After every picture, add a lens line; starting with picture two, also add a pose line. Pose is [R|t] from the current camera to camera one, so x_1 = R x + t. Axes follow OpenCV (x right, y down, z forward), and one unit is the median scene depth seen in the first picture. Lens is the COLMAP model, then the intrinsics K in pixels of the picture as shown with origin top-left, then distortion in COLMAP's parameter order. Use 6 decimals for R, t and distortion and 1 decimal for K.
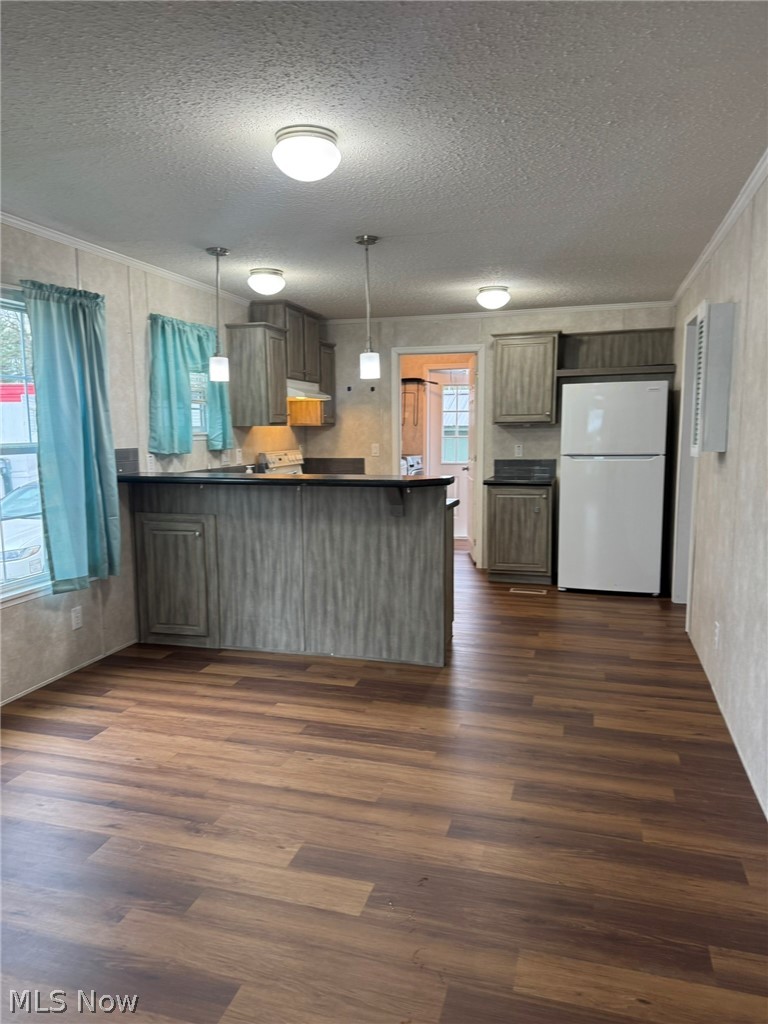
lens RADIAL K [[715.3, 0, 380.6], [0, 715.3, 516.8], [0, 0, 1]] dist [0.150843, -0.231664]
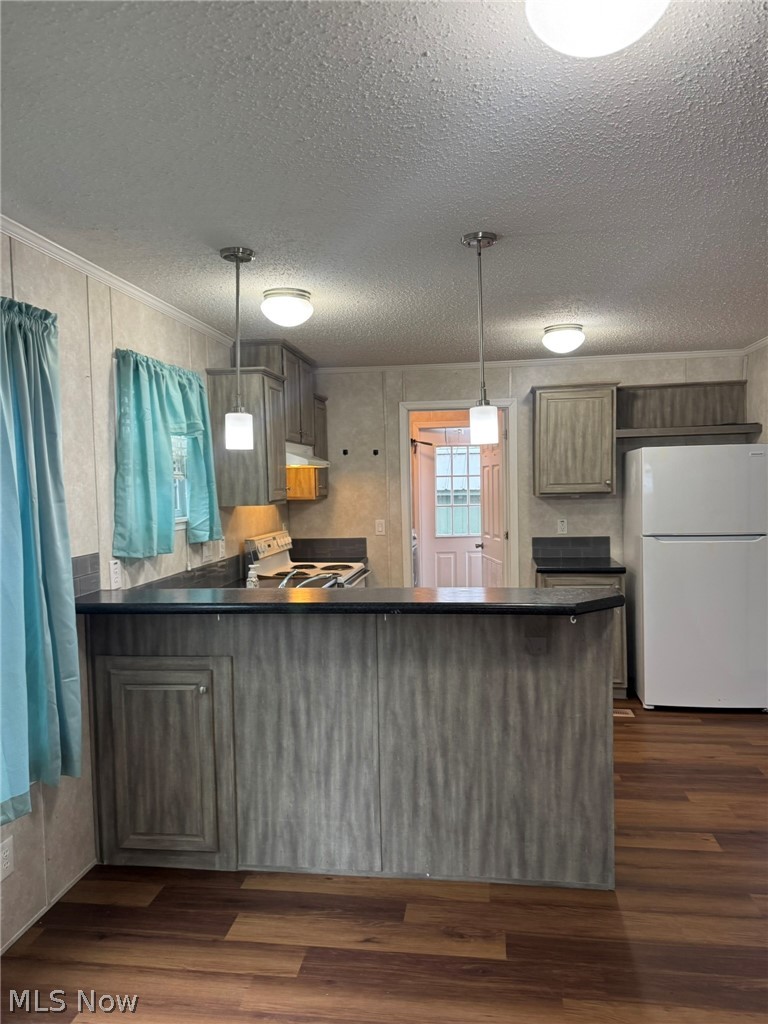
lens RADIAL K [[708.8, 0, 390.8], [0, 708.8, 517.3], [0, 0, 1]] dist [0.146667, -0.271099]
pose [[0.987672, -0.020617, 0.155174, -0.185477], [0.032236, 0.996830, -0.072739, -0.074036], [-0.153183, 0.076844, 0.985206, 0.346622]]
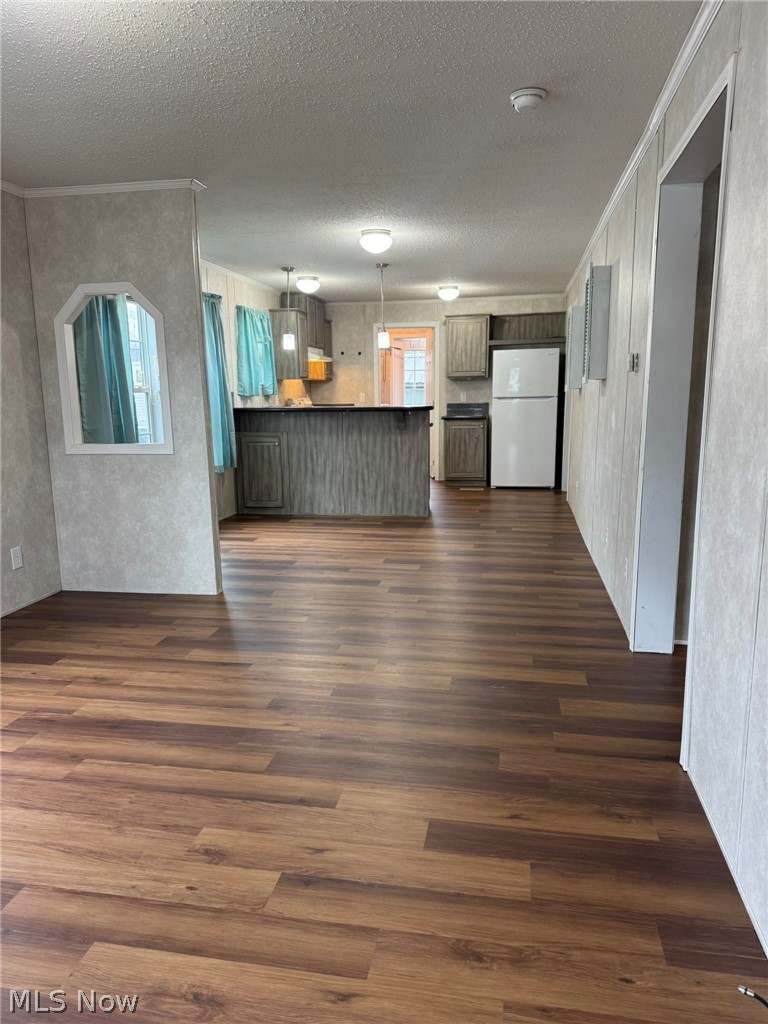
lens RADIAL K [[727.6, 0, 381.3], [0, 727.6, 529.8], [0, 0, 1]] dist [0.126749, -0.166986]
pose [[0.994665, -0.024127, 0.100294, -0.187705], [0.017929, 0.997899, 0.062252, 0.118829], [-0.101585, -0.060121, 0.993009, -0.681522]]
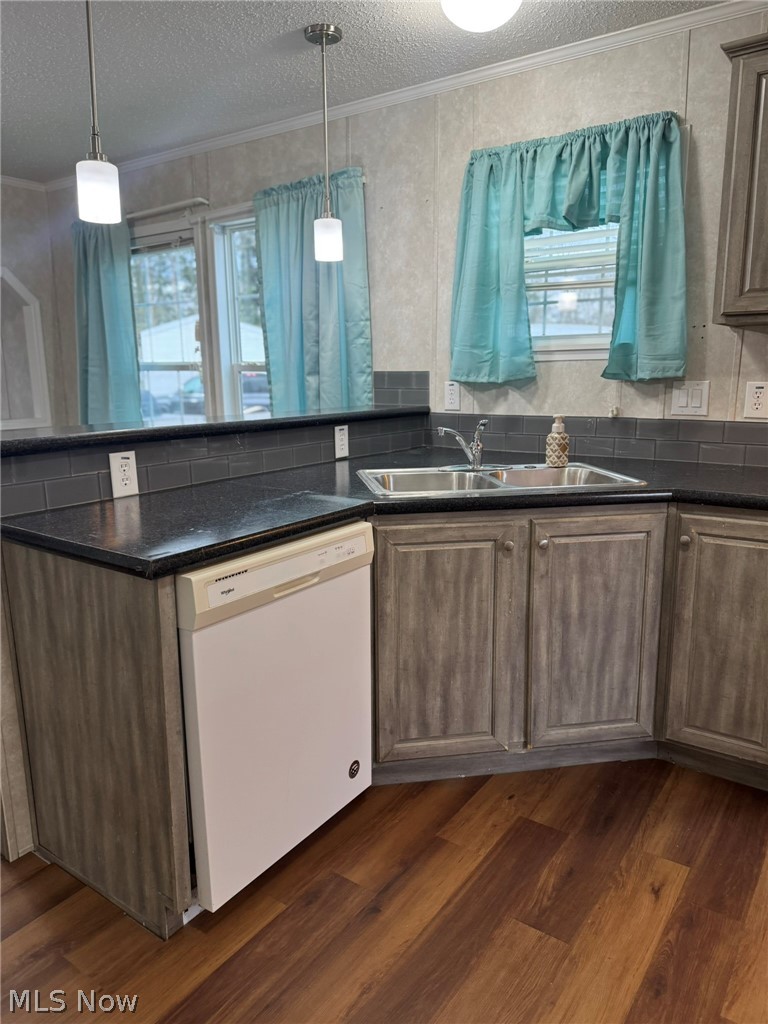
lens RADIAL K [[721.1, 0, 391.6], [0, 721.1, 518.2], [0, 0, 1]] dist [0.040269, -0.053036]
pose [[-0.318675, 0.200352, -0.926447, 0.361228], [-0.116585, 0.961699, 0.248078, -0.132496], [0.940667, 0.187066, -0.283112, 1.232176]]
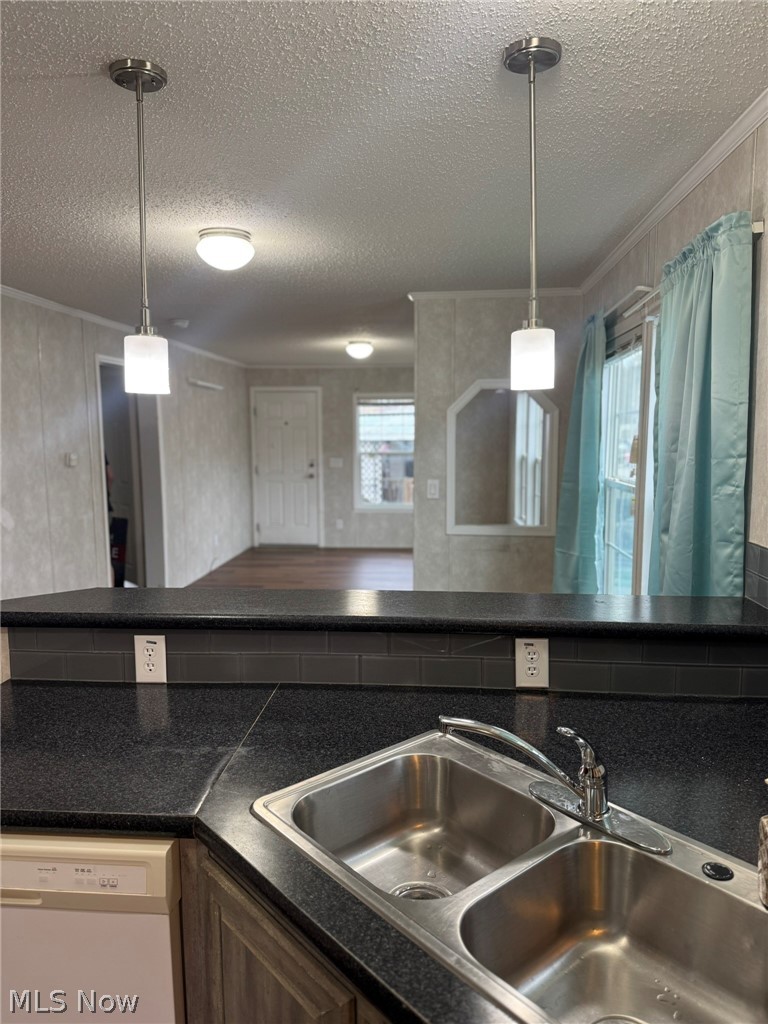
lens RADIAL K [[715.3, 0, 380.6], [0, 715.3, 516.8], [0, 0, 1]] dist [0.150843, -0.231664]
pose [[-0.978641, 0.033849, -0.202773, -0.048927], [-0.016723, 0.969975, 0.242629, -0.207567], [0.204898, 0.240838, -0.948691, 1.340987]]
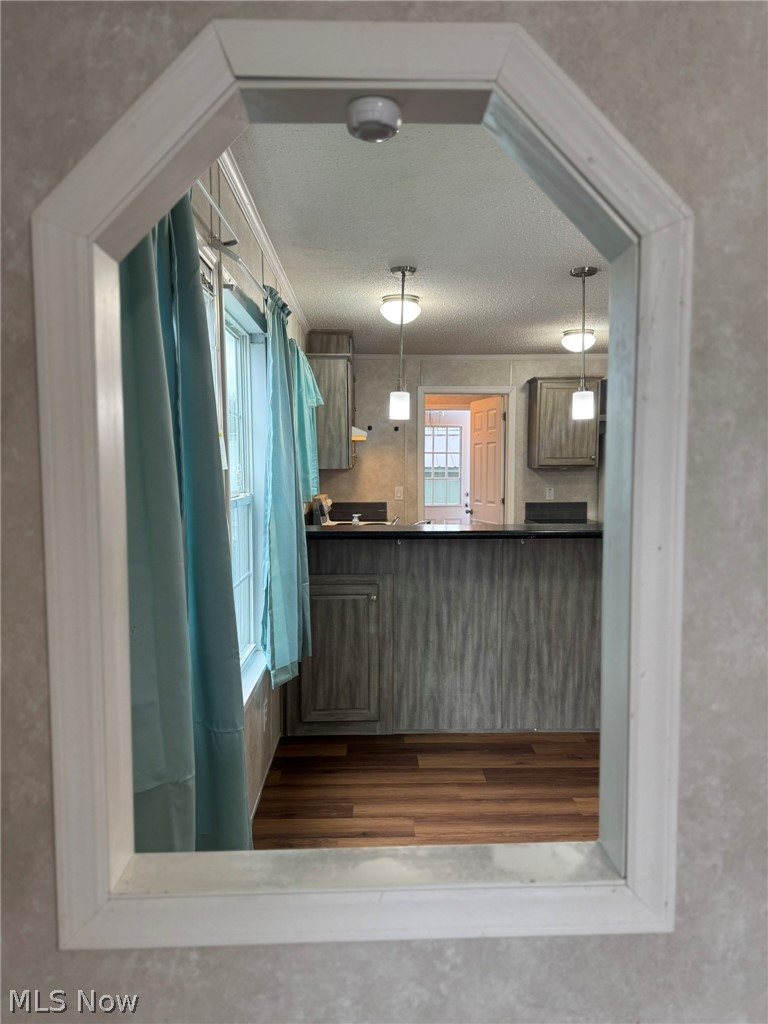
lens RADIAL K [[715.3, 0, 380.6], [0, 715.3, 516.8], [0, 0, 1]] dist [0.150843, -0.231664]
pose [[0.950535, -0.016216, 0.310193, -0.501493], [0.032758, 0.998301, -0.048194, -0.030039], [-0.308885, 0.055971, 0.949451, 0.197288]]
